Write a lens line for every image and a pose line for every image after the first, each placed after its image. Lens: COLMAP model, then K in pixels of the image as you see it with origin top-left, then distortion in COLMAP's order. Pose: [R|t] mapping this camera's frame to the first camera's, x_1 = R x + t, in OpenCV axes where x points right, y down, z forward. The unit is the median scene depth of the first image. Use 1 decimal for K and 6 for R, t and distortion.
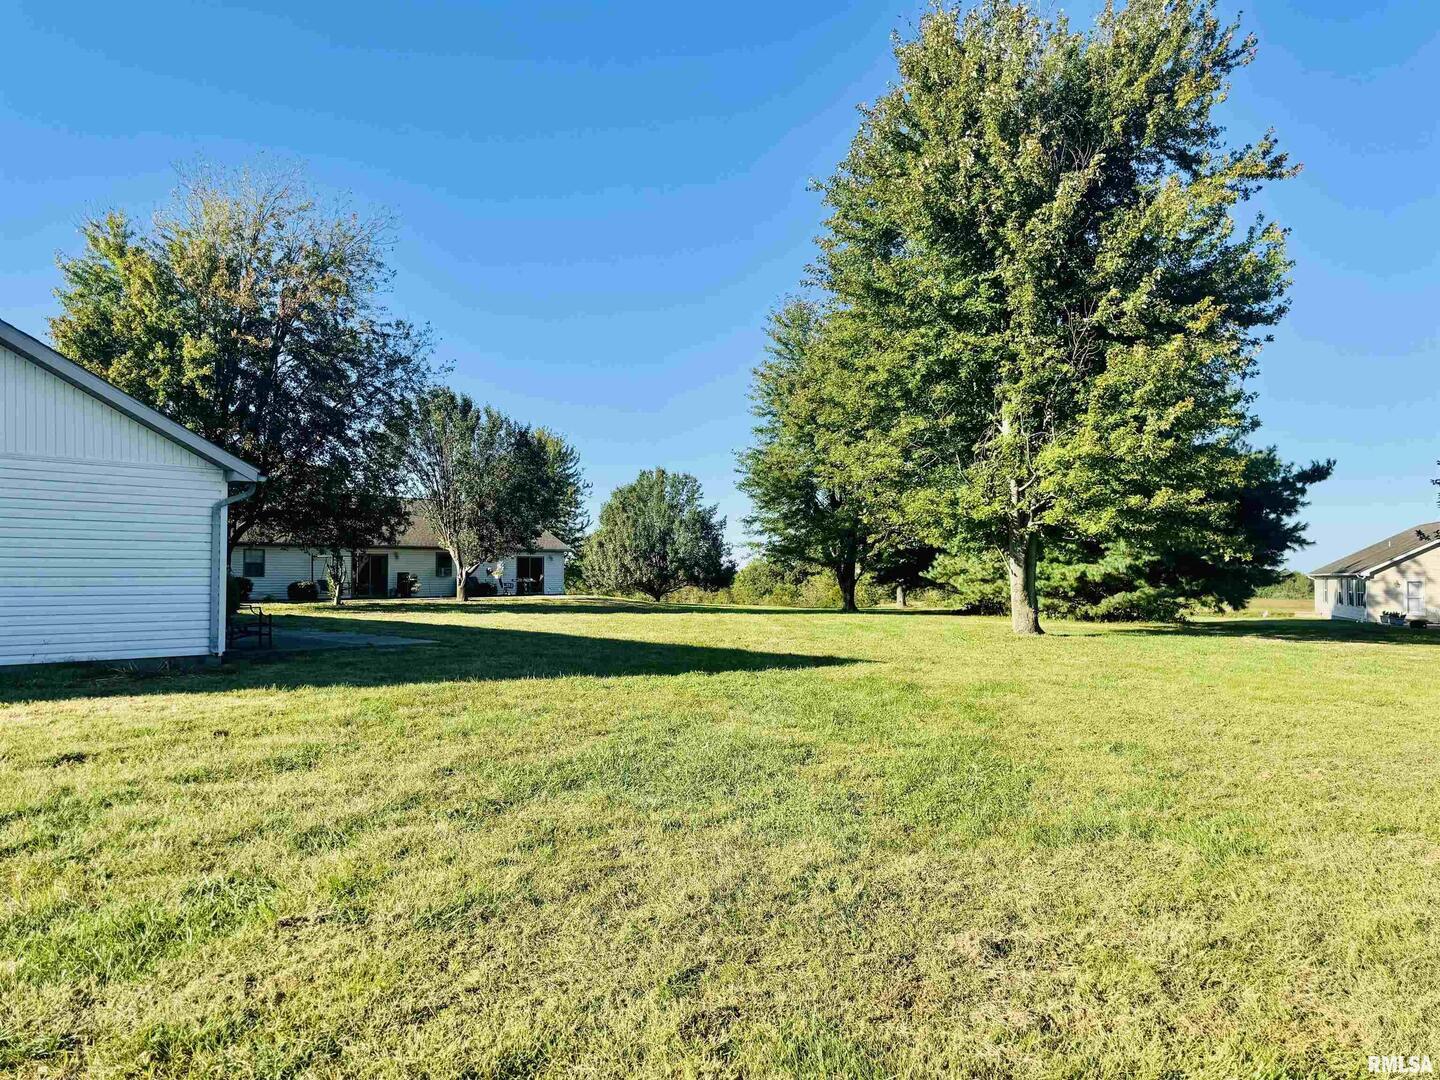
lens RADIAL K [[1017.8, 0, 723.4], [0, 1017.8, 516.7], [0, 0, 1]] dist [-0.000374, 0.001879]
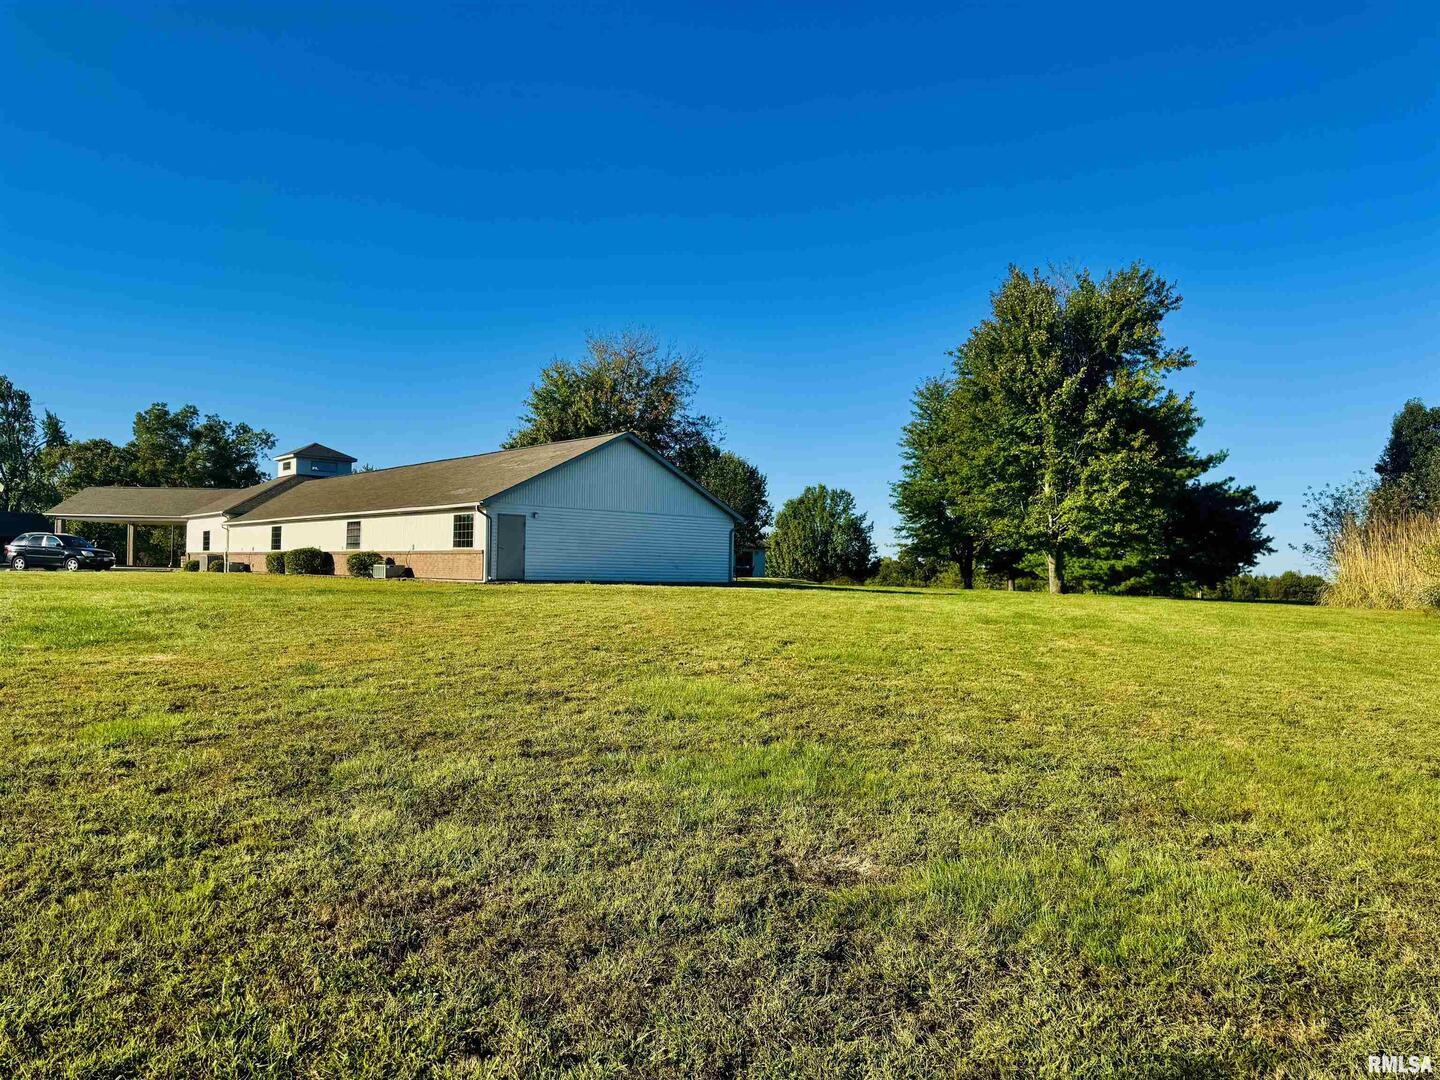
lens RADIAL K [[1018.3, 0, 716.2], [0, 1018.3, 541.9], [0, 0, 1]] dist [0.021613, -0.027235]
pose [[0.991795, 0.009438, -0.127493, -0.071254], [-0.005893, 0.999586, 0.028155, -0.025601], [0.127706, -0.027172, 0.991440, -0.729026]]
